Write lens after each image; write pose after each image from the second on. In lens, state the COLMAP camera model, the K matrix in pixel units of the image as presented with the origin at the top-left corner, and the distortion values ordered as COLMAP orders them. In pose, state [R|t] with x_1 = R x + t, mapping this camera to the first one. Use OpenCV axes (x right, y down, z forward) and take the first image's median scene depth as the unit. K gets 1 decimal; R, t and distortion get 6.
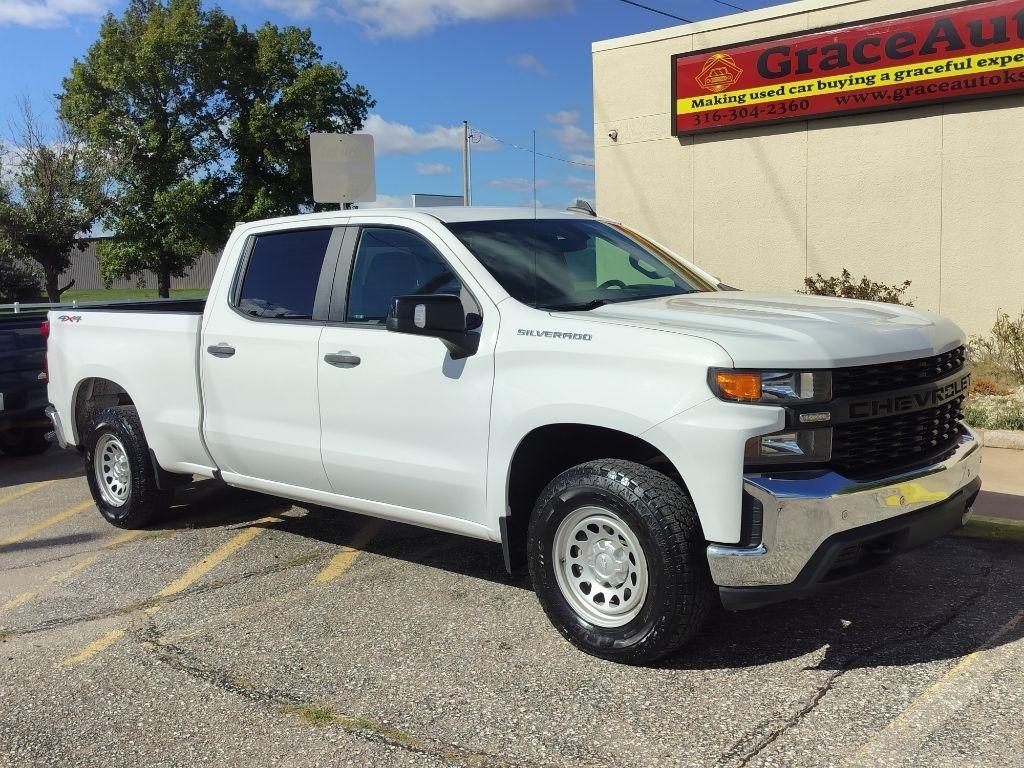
lens RADIAL K [[1060.7, 0, 509.3], [0, 1060.7, 382.8], [0, 0, 1]] dist [0.091765, -0.147371]
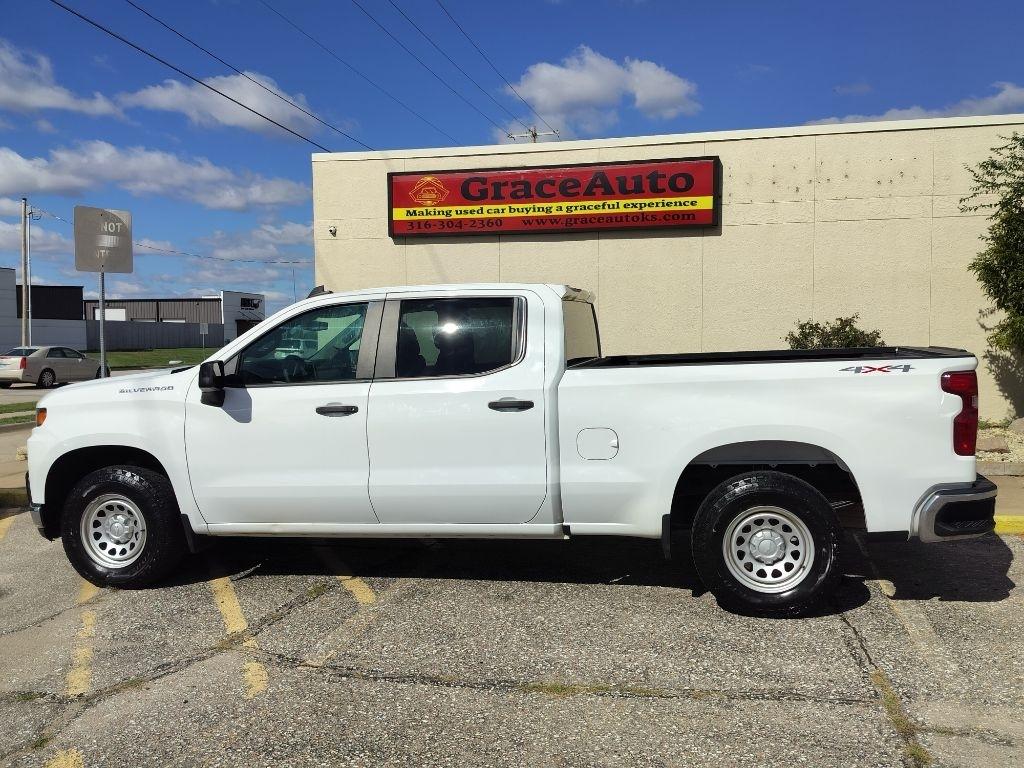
lens RADIAL K [[894.5, 0, 511.1], [0, 894.5, 386.6], [0, 0, 1]] dist [0.101128, -0.157556]
pose [[0.880863, 0.000342, 0.473371, -0.249878], [0.029579, 0.998006, -0.055761, 0.006073], [-0.472446, 0.063120, 0.879097, 0.028857]]
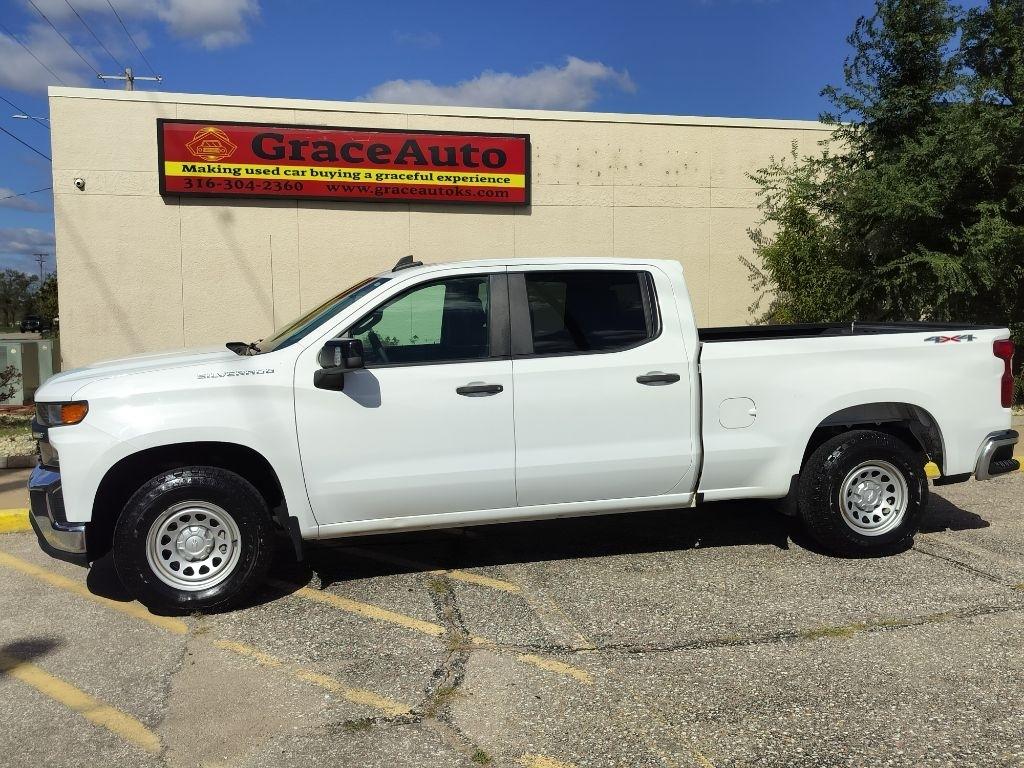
lens RADIAL K [[967.4, 0, 513.8], [0, 967.4, 384.4], [0, 0, 1]] dist [0.106834, -0.185908]
pose [[0.585904, -0.028486, 0.809880, -0.489962], [0.073952, 0.997091, -0.018429, -0.003577], [-0.806999, 0.070690, 0.586306, 0.199388]]
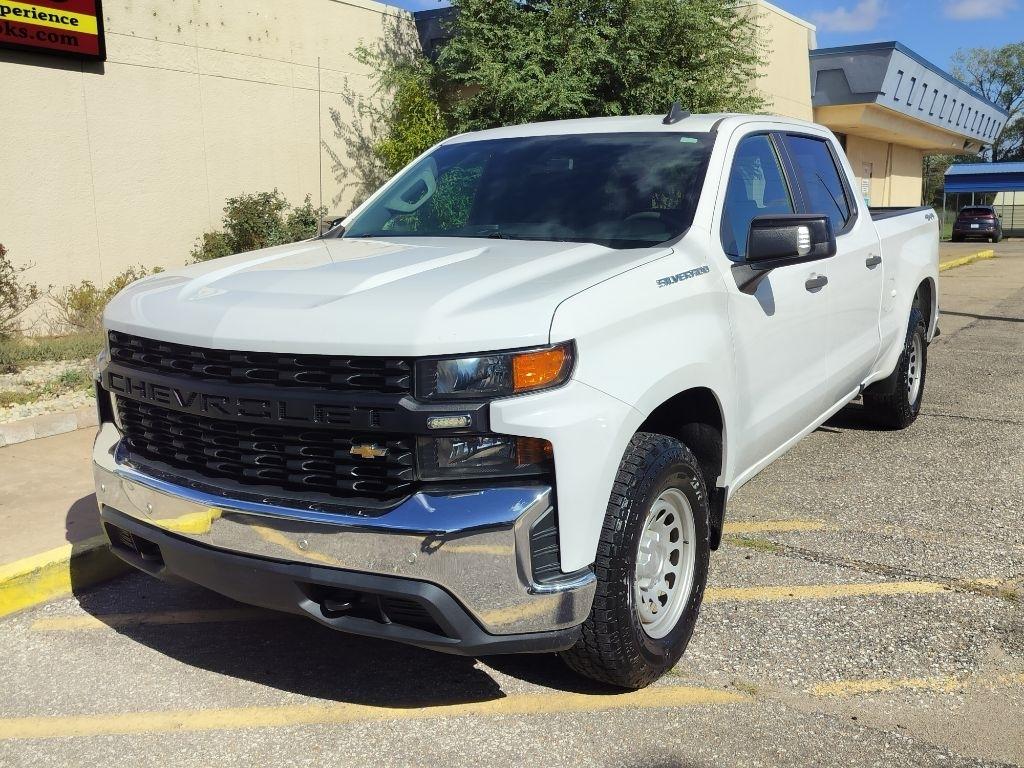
lens RADIAL K [[987.0, 0, 511.9], [0, 987.0, 382.4], [0, 0, 1]] dist [0.053549, -0.071767]
pose [[-0.151534, -0.128168, 0.980107, -0.471523], [0.131362, 0.980151, 0.148484, -0.046429], [-0.979684, 0.151249, -0.131689, 0.673928]]
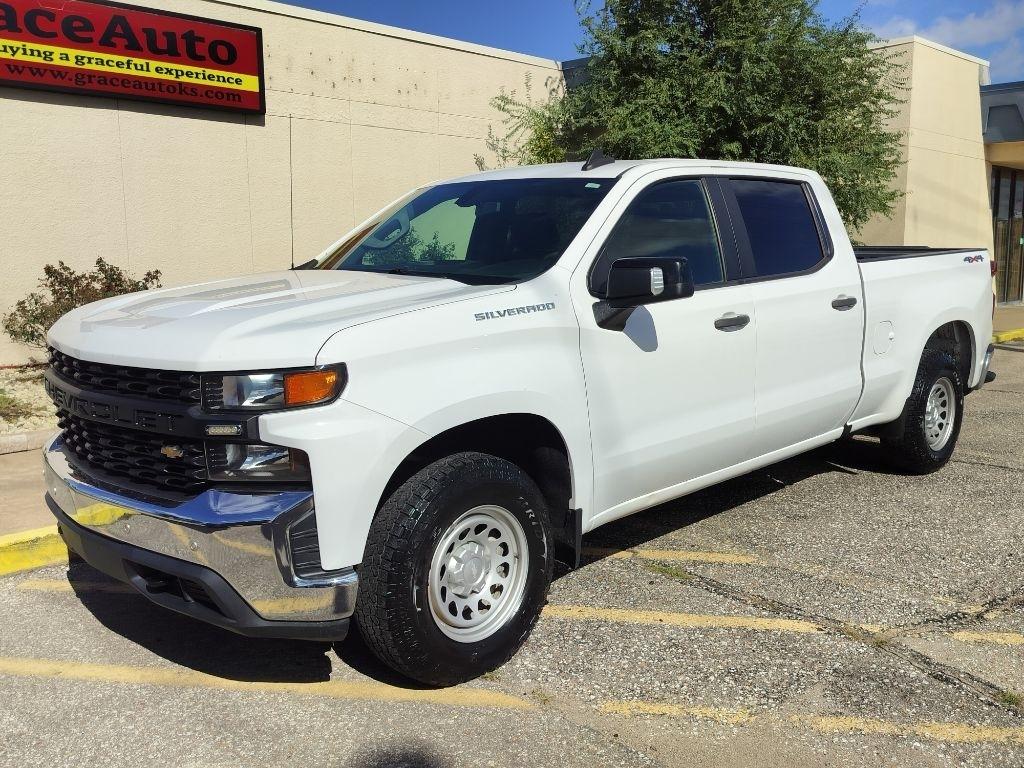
lens RADIAL K [[941.4, 0, 518.0], [0, 941.4, 382.0], [0, 0, 1]] dist [0.069733, -0.099541]
pose [[0.070484, -0.103117, 0.992169, -0.492130], [0.111875, 0.989184, 0.094859, -0.033392], [-0.991219, 0.104313, 0.081258, 0.558121]]
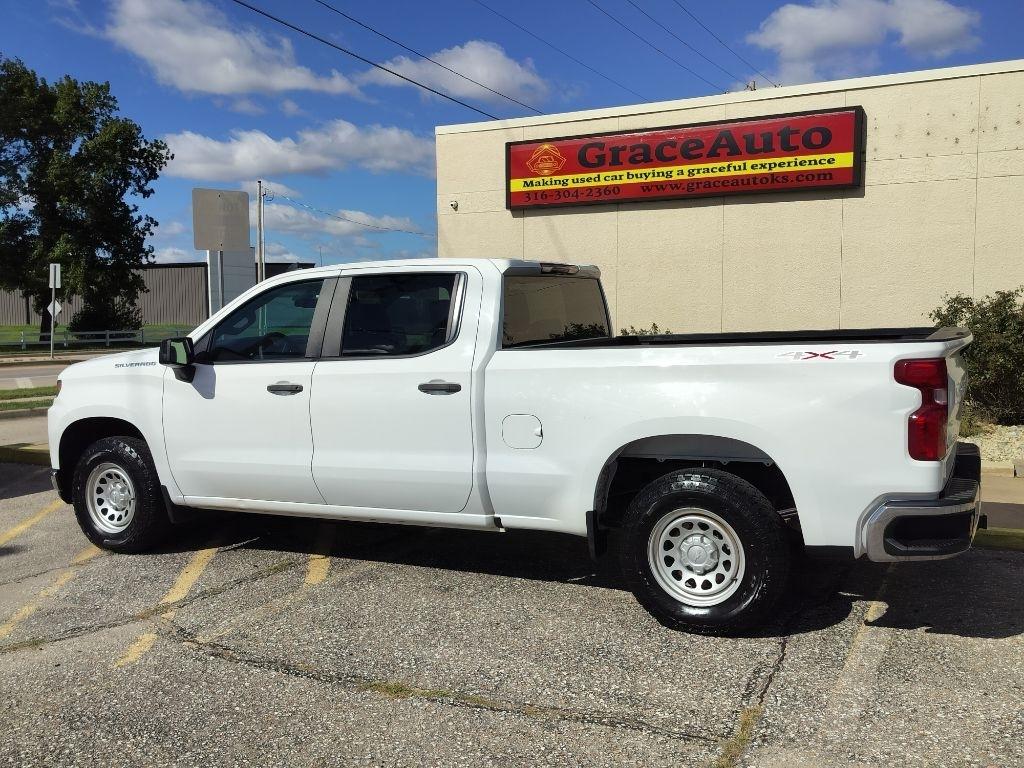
lens RADIAL K [[926.6, 0, 508.6], [0, 926.6, 386.3], [0, 0, 1]] dist [0.100388, -0.163876]
pose [[0.971406, 0.008791, 0.237260, -0.105321], [-0.000774, 0.999426, -0.033866, 0.004444], [-0.237421, 0.032714, 0.970856, -0.012577]]
